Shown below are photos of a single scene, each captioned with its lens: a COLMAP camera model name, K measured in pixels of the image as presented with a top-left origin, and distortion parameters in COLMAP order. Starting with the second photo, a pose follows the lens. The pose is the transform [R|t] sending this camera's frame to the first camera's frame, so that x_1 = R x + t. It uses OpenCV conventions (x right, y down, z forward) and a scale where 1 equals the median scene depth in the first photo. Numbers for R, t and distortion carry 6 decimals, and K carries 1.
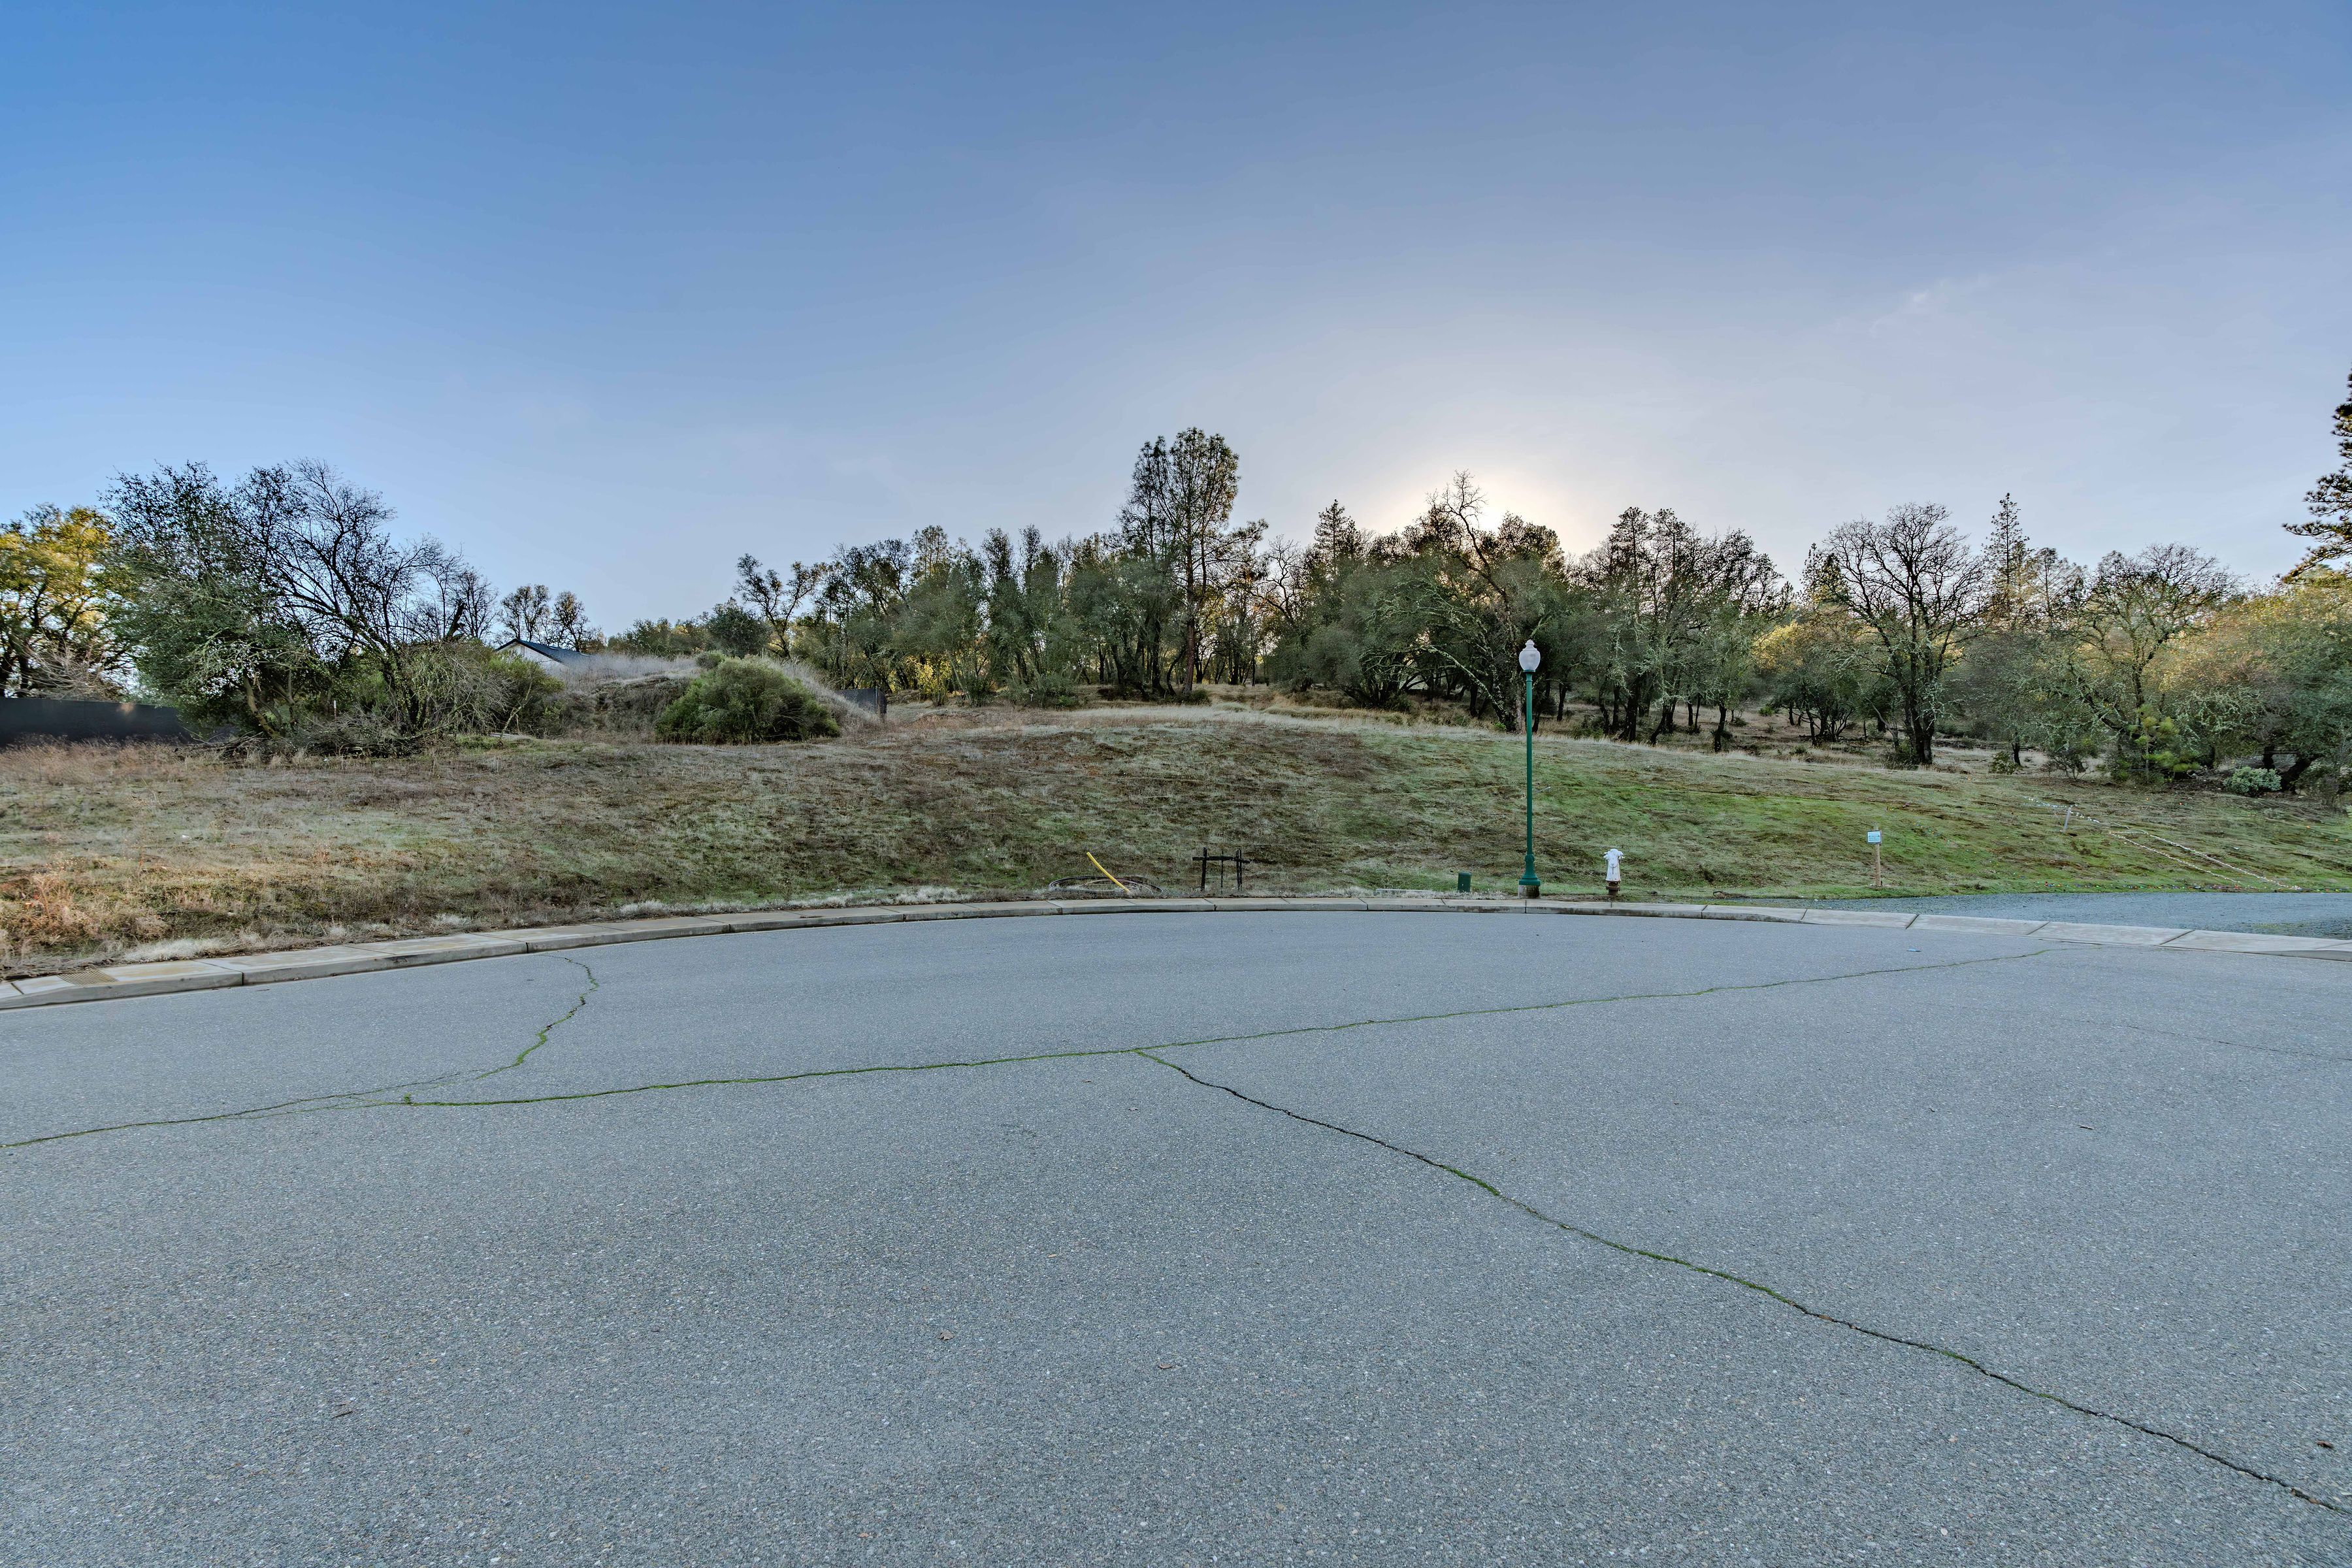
lens RADIAL K [[1071.2, 0, 1165.7], [0, 1071.2, 787.5], [0, 0, 1]] dist [-0.007631, 0.002494]
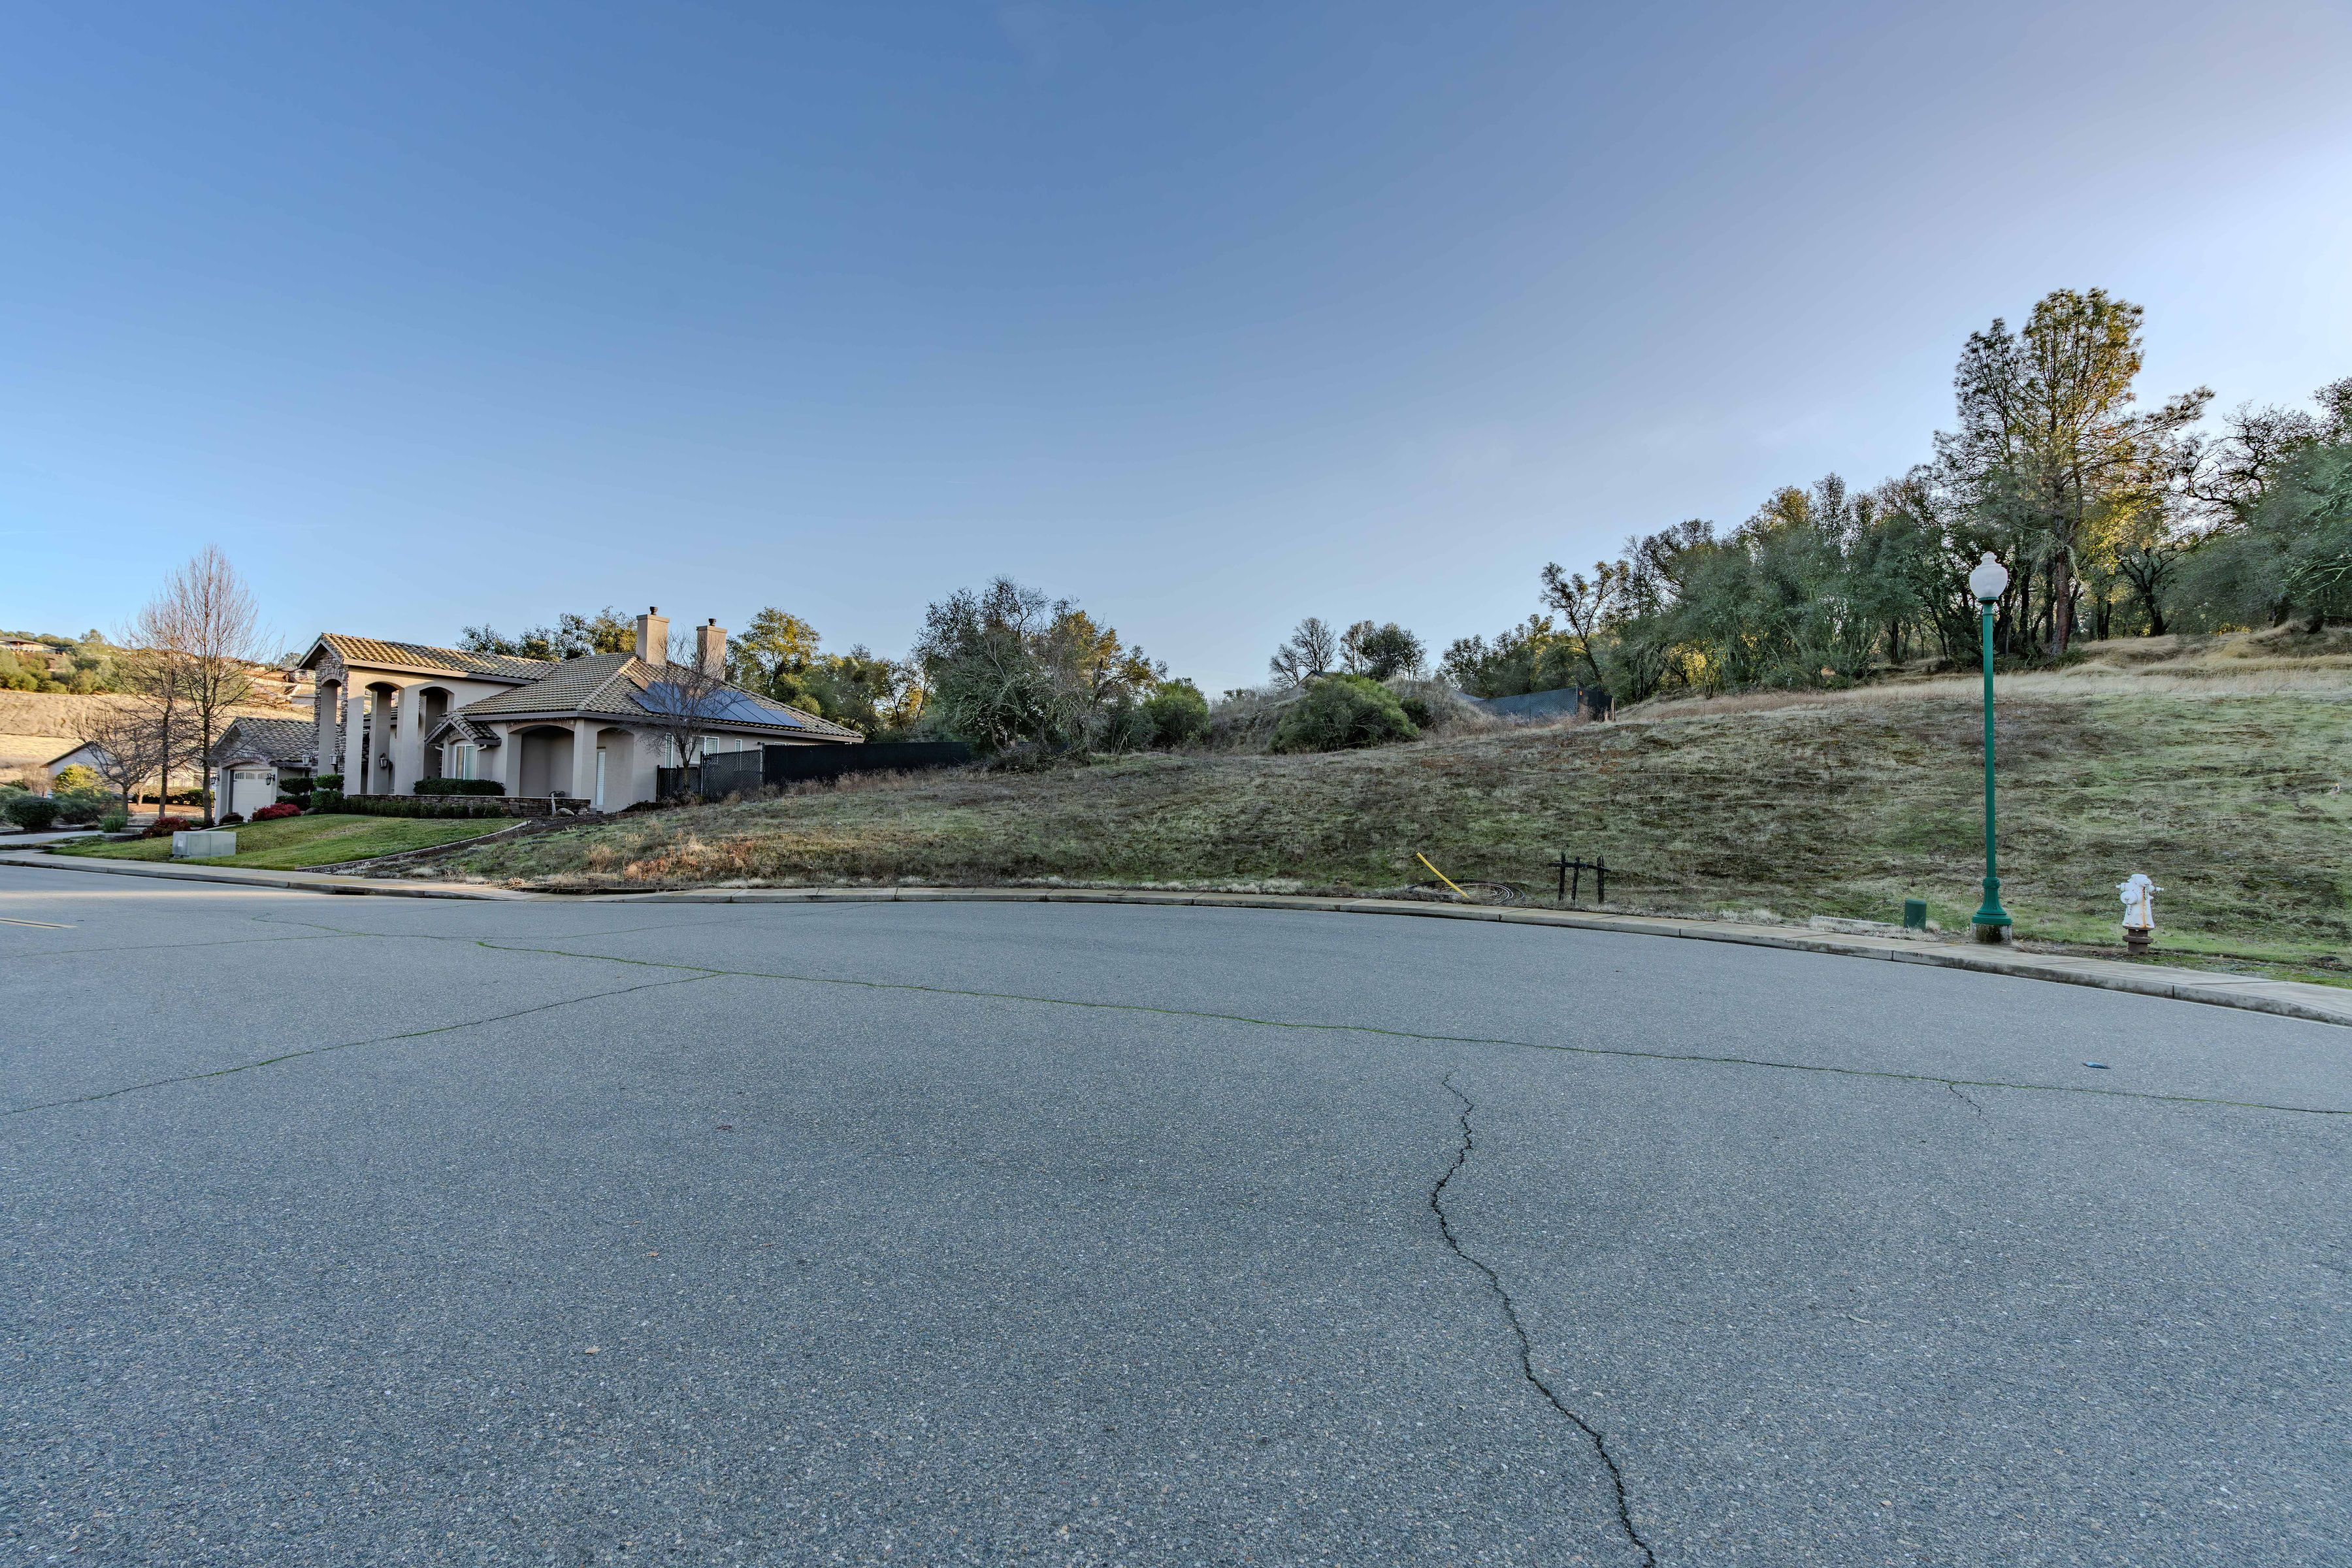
lens RADIAL K [[1071.2, 0, 1163.3], [0, 1071.2, 791.6], [0, 0, 1]] dist [-0.007631, 0.002494]
pose [[0.660297, -0.011206, -0.750921, 0.164567], [0.010431, 0.999929, -0.005750, 0.002794], [0.750932, -0.004036, 0.660367, 0.061792]]
